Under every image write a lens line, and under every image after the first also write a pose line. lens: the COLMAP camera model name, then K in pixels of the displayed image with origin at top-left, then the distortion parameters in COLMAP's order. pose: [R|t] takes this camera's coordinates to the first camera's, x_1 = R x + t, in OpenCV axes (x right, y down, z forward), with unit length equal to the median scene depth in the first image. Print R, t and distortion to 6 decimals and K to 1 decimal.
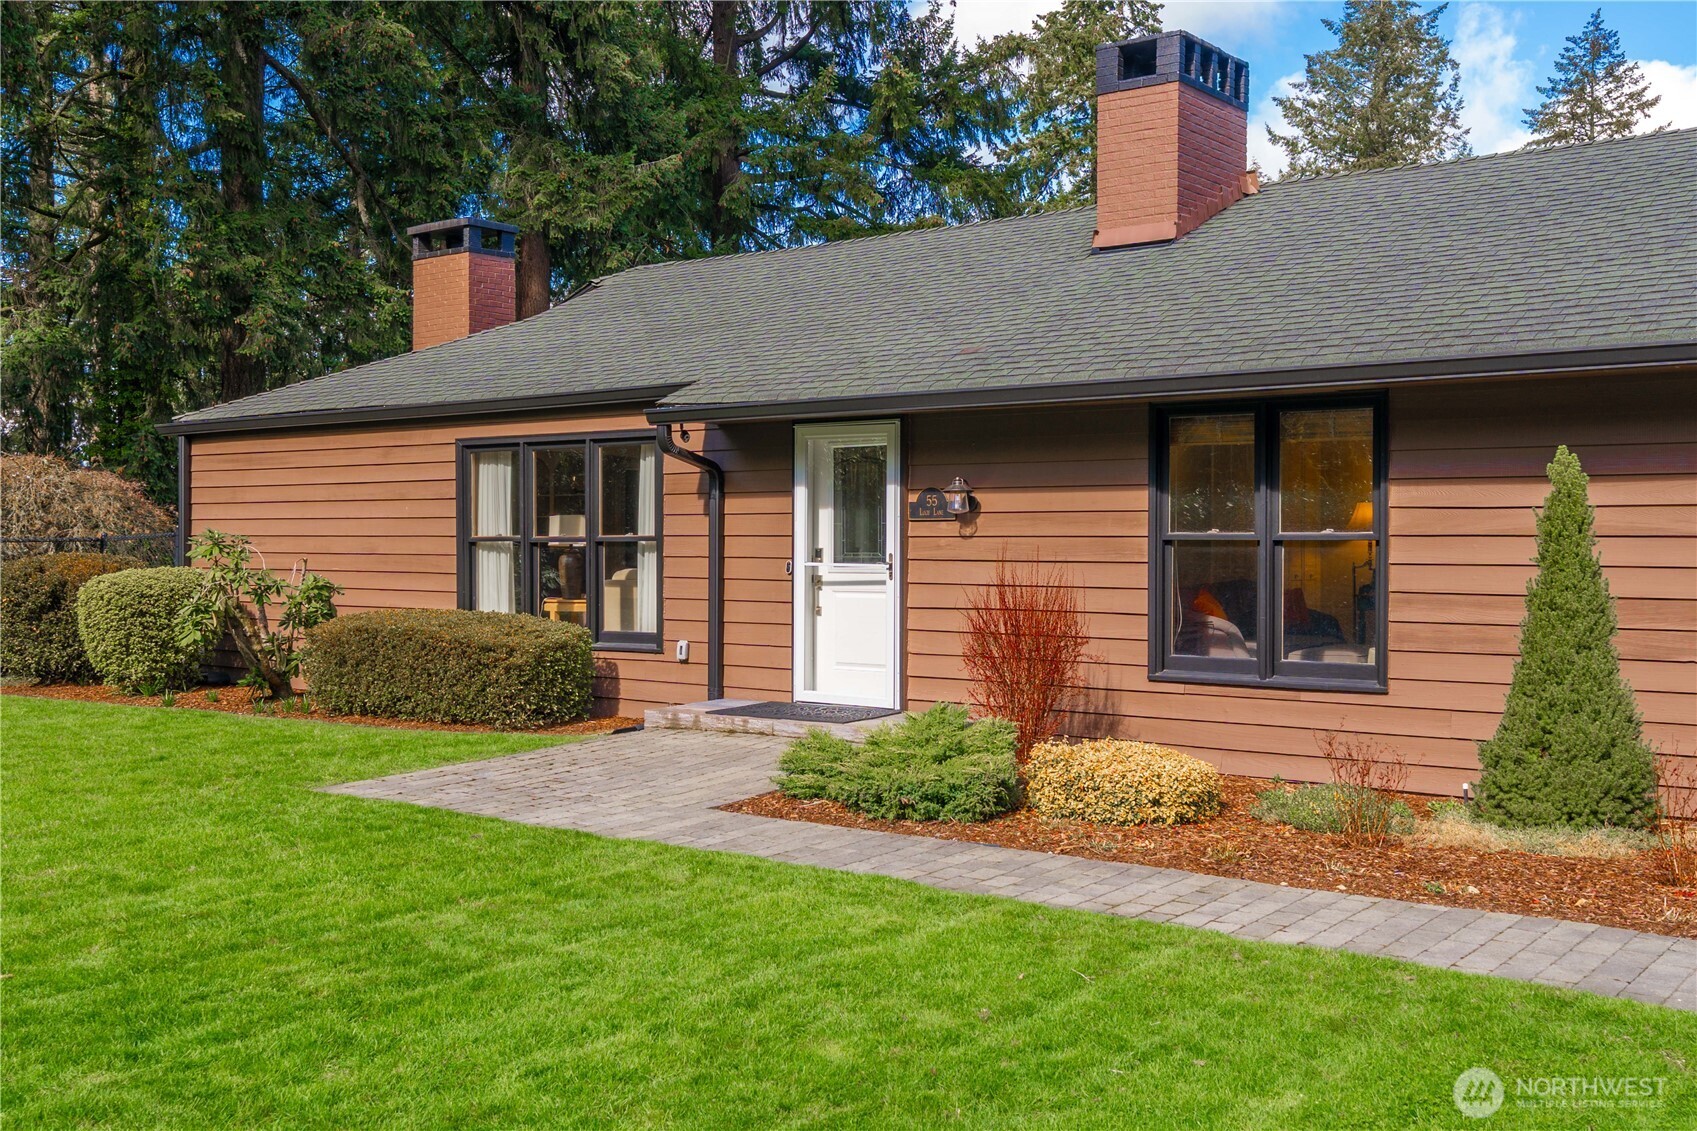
lens RADIAL K [[1697.0, 0, 908.7], [0, 1697.0, 559.0], [0, 0, 1]] dist [-0.010981, -0.011383]
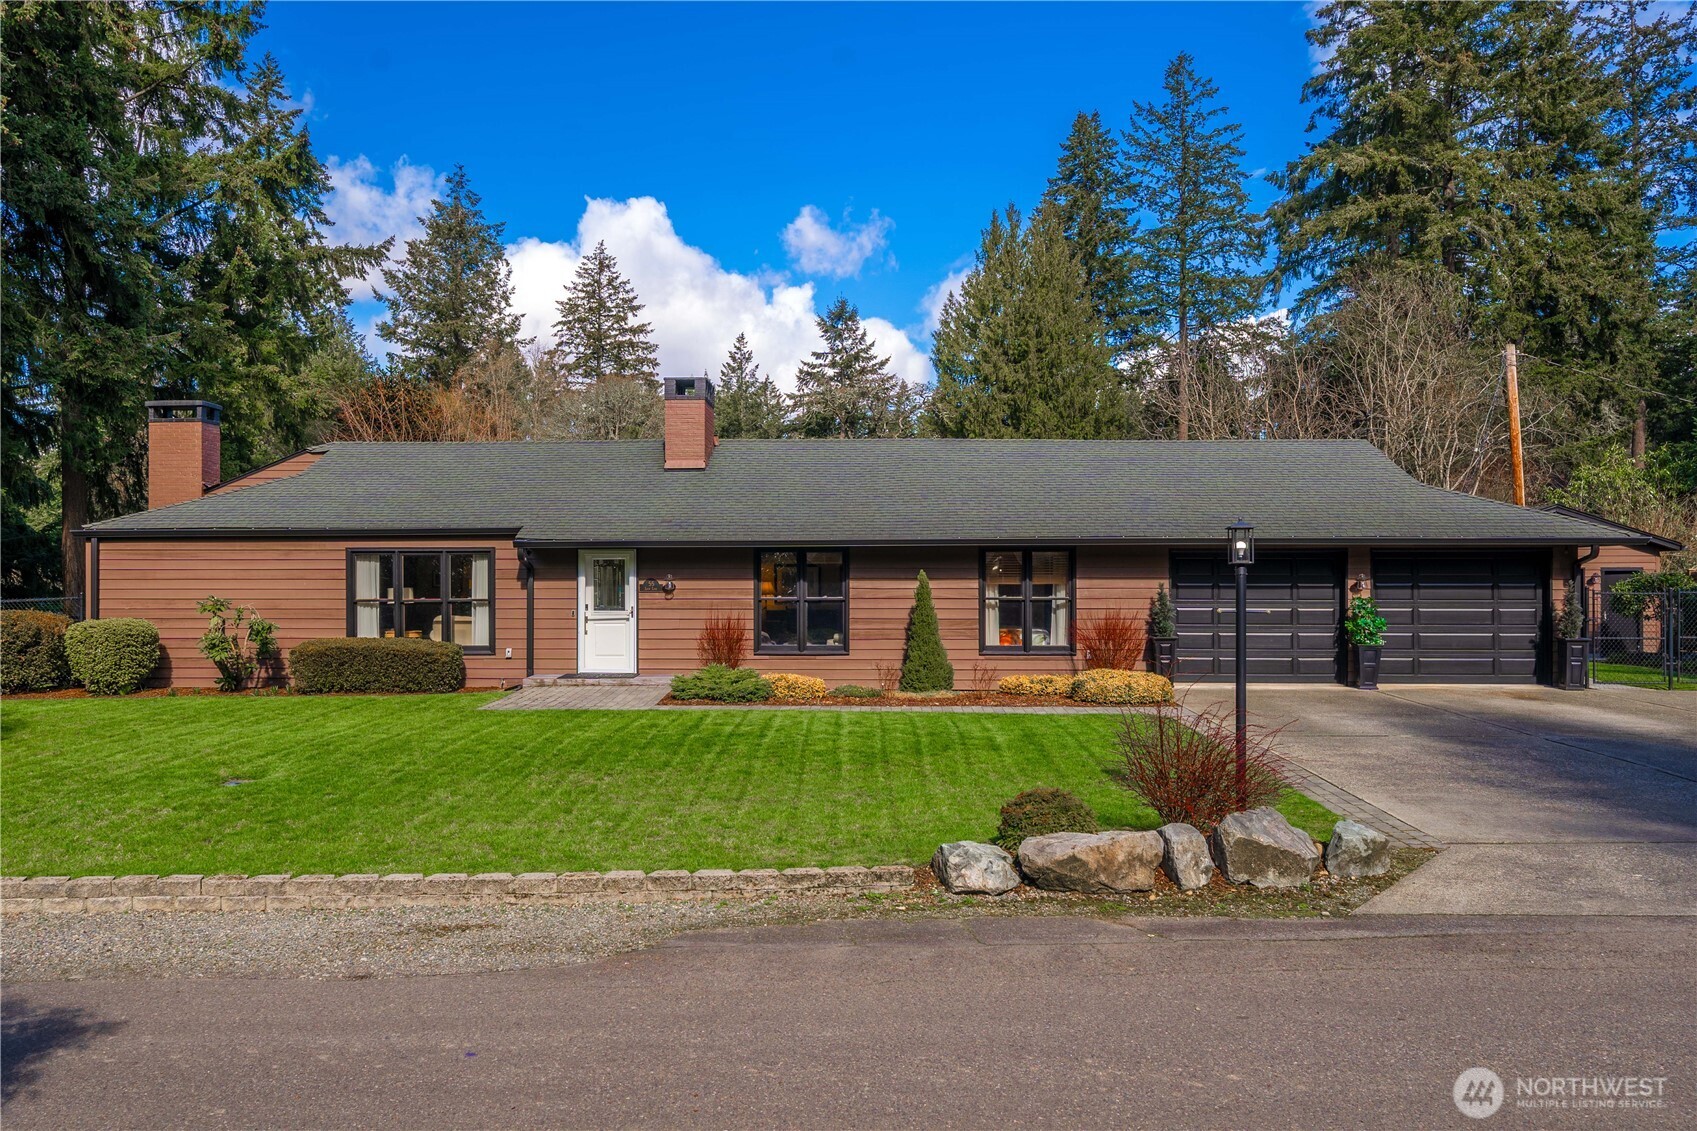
lens RADIAL K [[1236.6, 0, 848.5], [0, 1236.6, 565.5], [0, 0, 1]] dist [-0.003226, -0.004099]
pose [[0.818606, 0.007065, 0.574312, -0.650419], [0.008461, 0.999667, -0.024359, -0.013562], [-0.574293, 0.024799, 0.818274, -0.488872]]
